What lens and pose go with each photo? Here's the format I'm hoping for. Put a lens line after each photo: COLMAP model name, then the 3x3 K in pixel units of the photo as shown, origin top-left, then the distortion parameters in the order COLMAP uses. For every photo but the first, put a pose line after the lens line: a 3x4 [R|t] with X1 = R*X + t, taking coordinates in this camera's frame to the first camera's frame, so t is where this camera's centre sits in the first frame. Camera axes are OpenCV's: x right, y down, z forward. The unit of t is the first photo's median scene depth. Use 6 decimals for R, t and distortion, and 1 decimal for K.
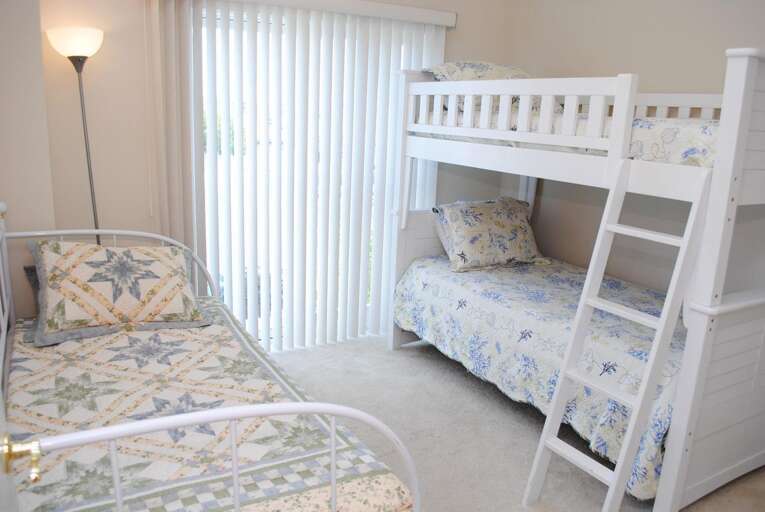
lens RADIAL K [[601.7, 0, 386.3], [0, 601.7, 255.5], [0, 0, 1]] dist [-0.058655, 0.000827]
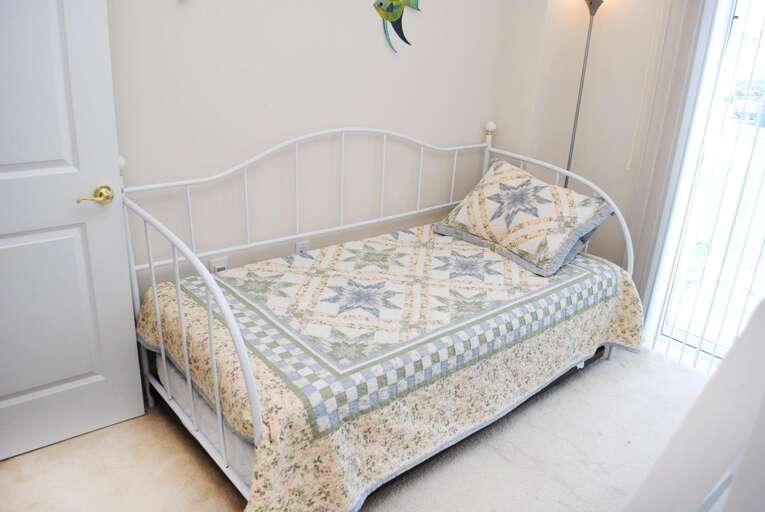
lens RADIAL K [[601.7, 0, 386.3], [0, 601.7, 255.5], [0, 0, 1]] dist [-0.058655, 0.000827]
pose [[0.186129, 0.327141, -0.926464, 0.622428], [-0.273136, 0.923001, 0.271044, -0.124160], [0.943797, 0.202602, 0.261152, 0.567971]]
